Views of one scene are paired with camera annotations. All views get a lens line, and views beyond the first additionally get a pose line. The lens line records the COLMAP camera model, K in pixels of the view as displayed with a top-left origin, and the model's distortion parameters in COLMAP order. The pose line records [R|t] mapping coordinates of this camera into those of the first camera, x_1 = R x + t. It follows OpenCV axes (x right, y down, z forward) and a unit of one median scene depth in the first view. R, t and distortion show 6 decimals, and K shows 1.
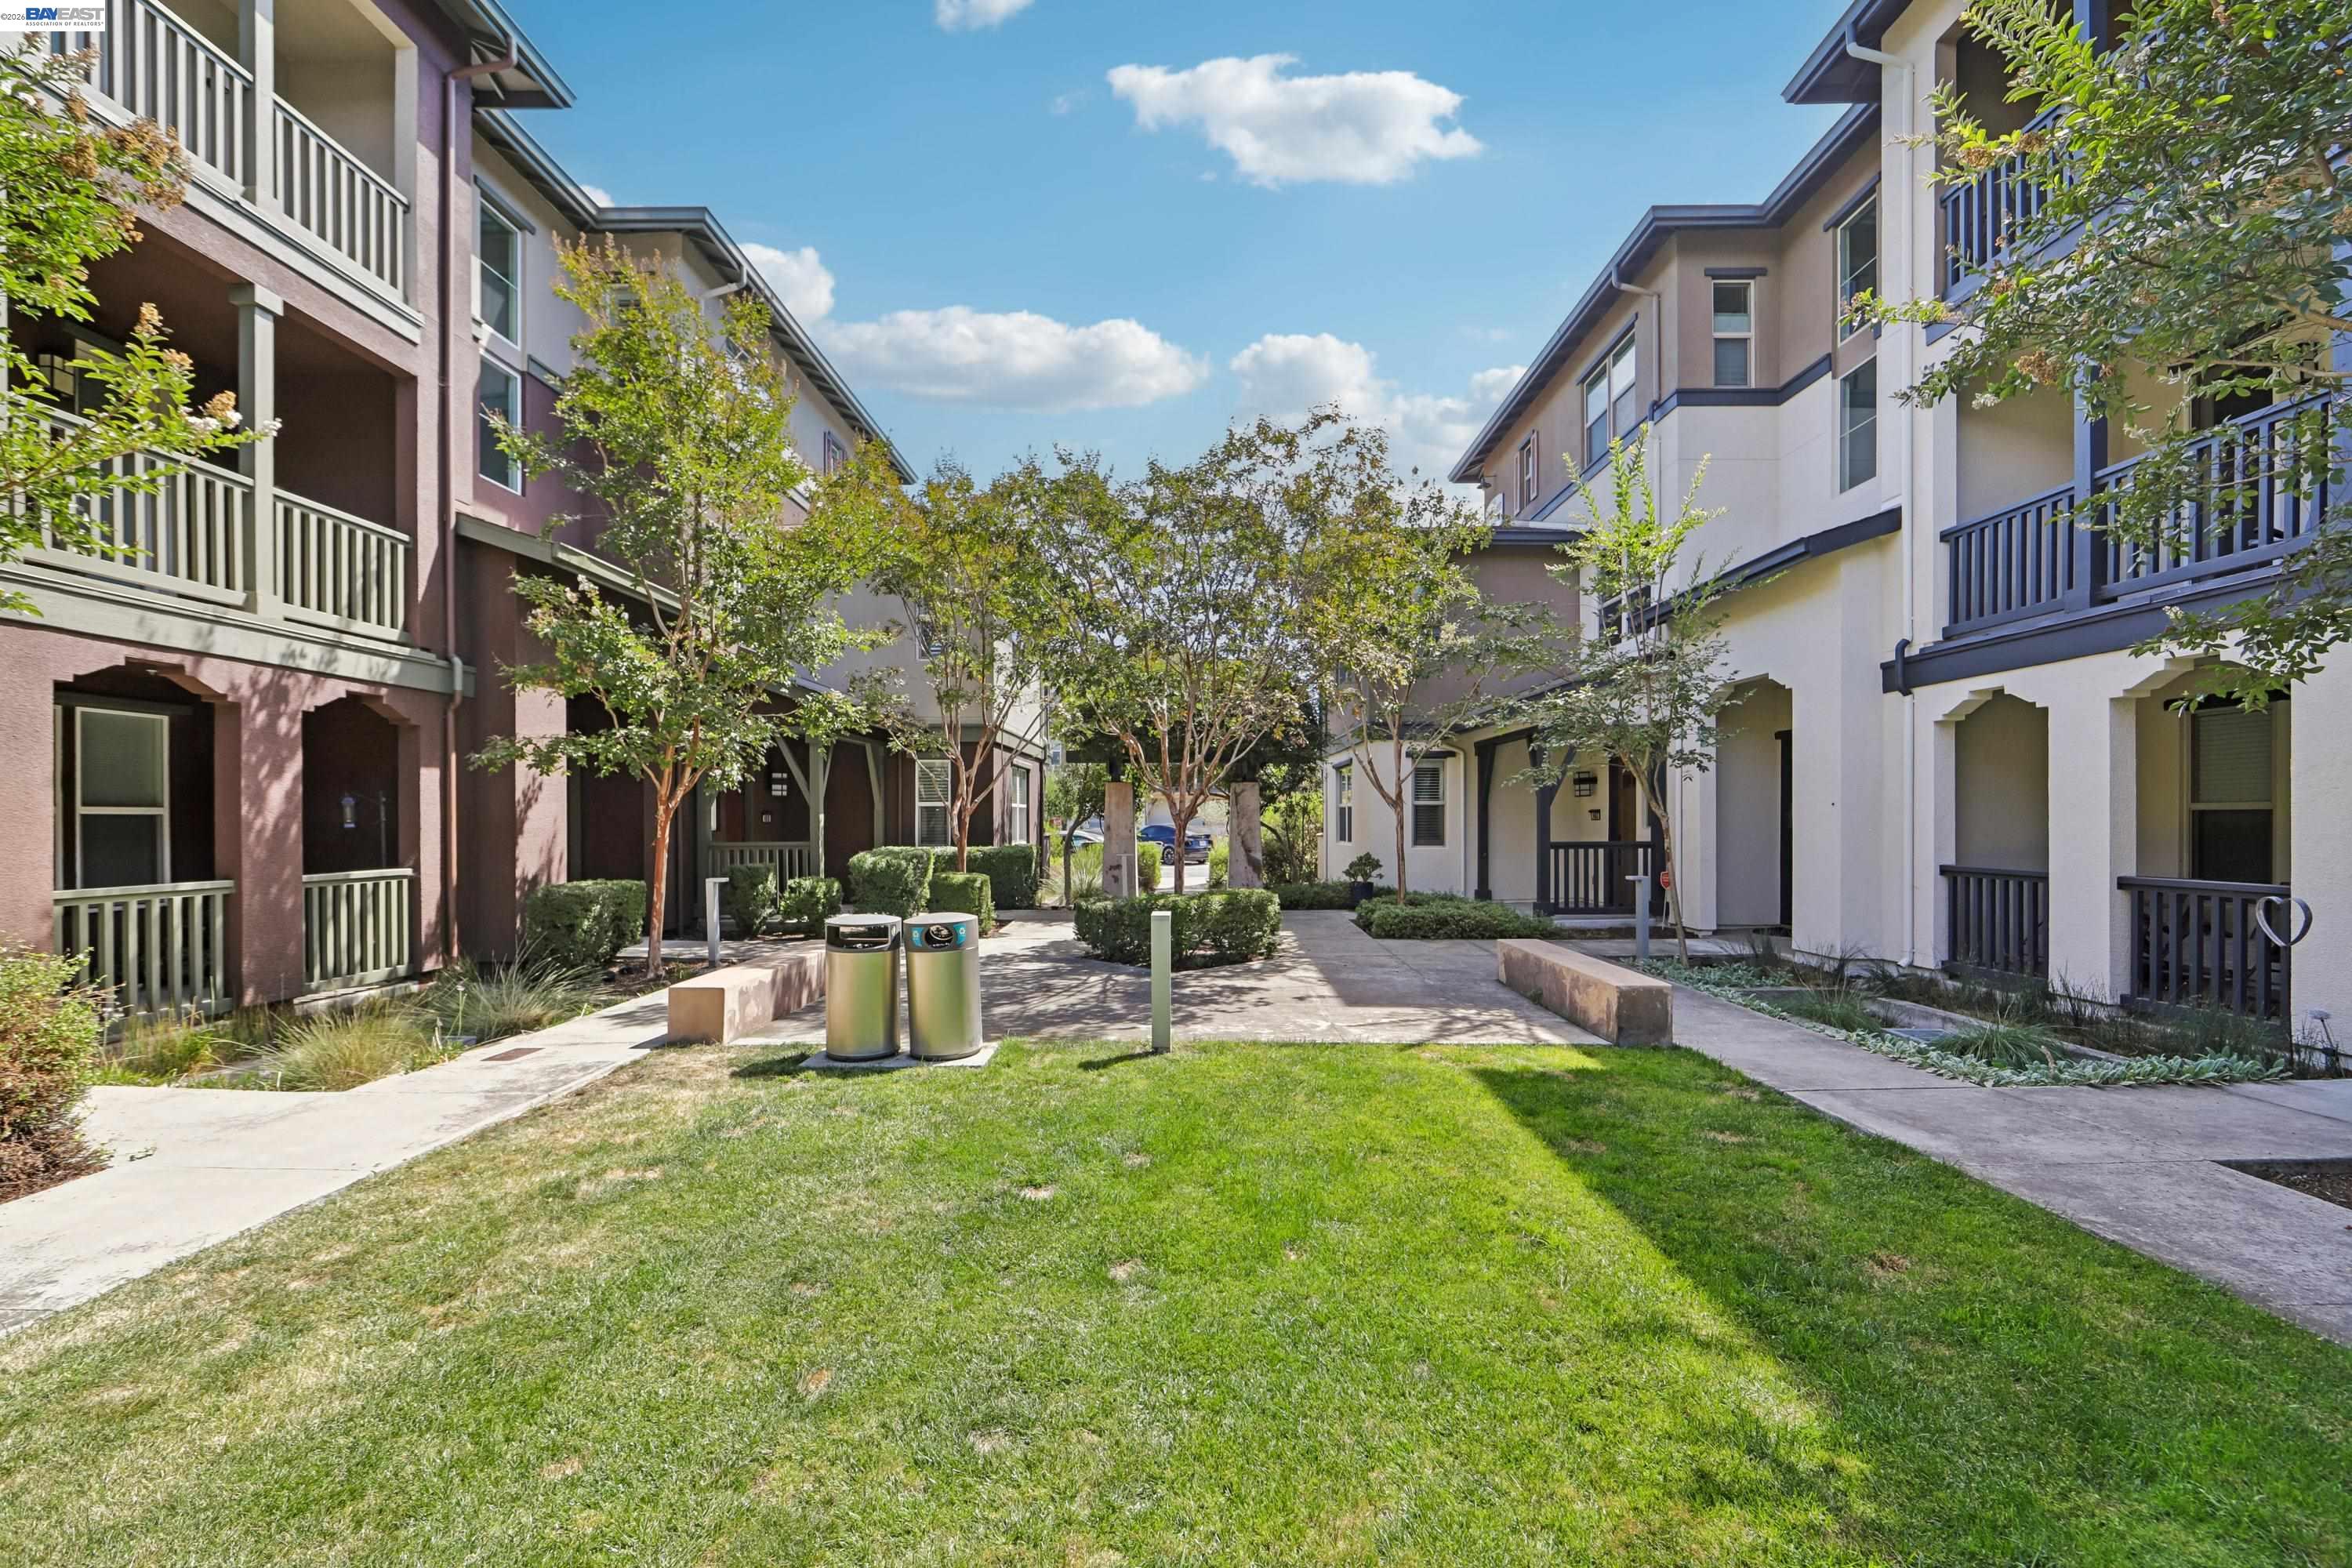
lens RADIAL K [[956.5, 0, 1179.8], [0, 956.5, 831.8], [0, 0, 1]] dist [-0.000291, 0.000028]
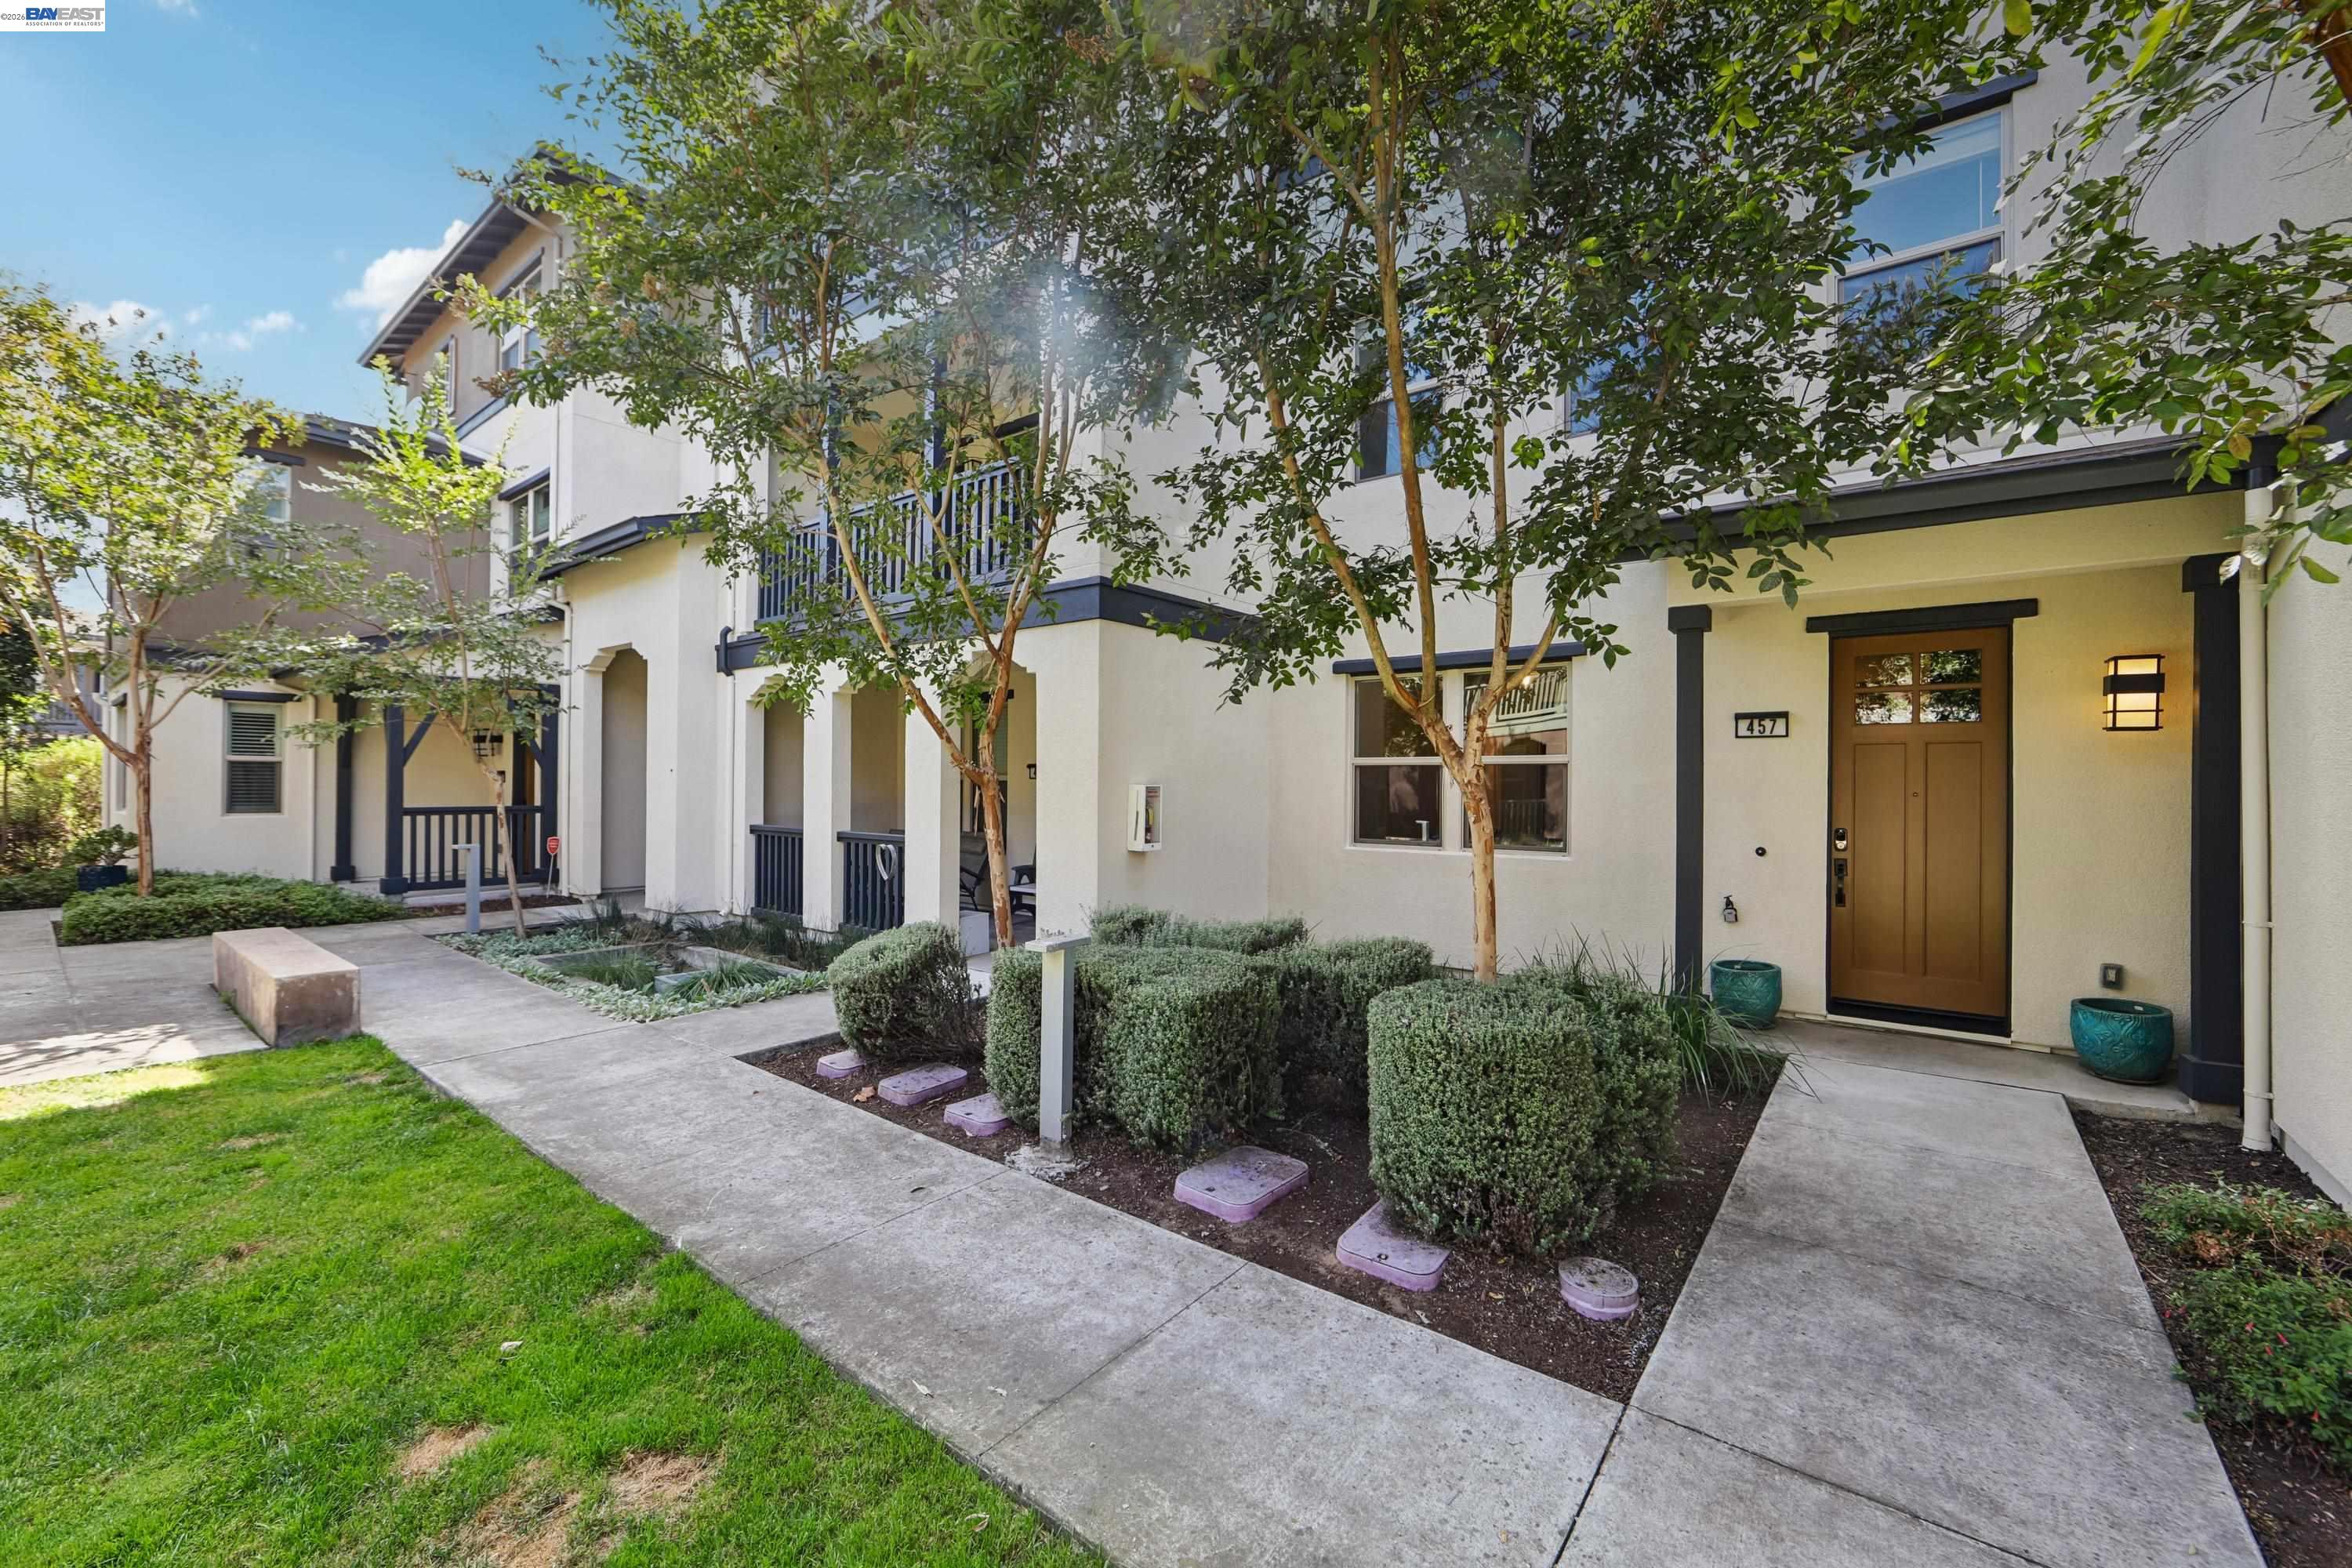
lens RADIAL K [[944.9, 0, 1197.8], [0, 944.9, 785.8], [0, 0, 1]] dist [-0.007388, 0.000171]
pose [[0.614150, 0.005523, 0.789170, 0.224966], [-0.000046, 0.999976, -0.006963, -0.004765], [-0.789189, 0.004240, 0.614135, -0.130563]]
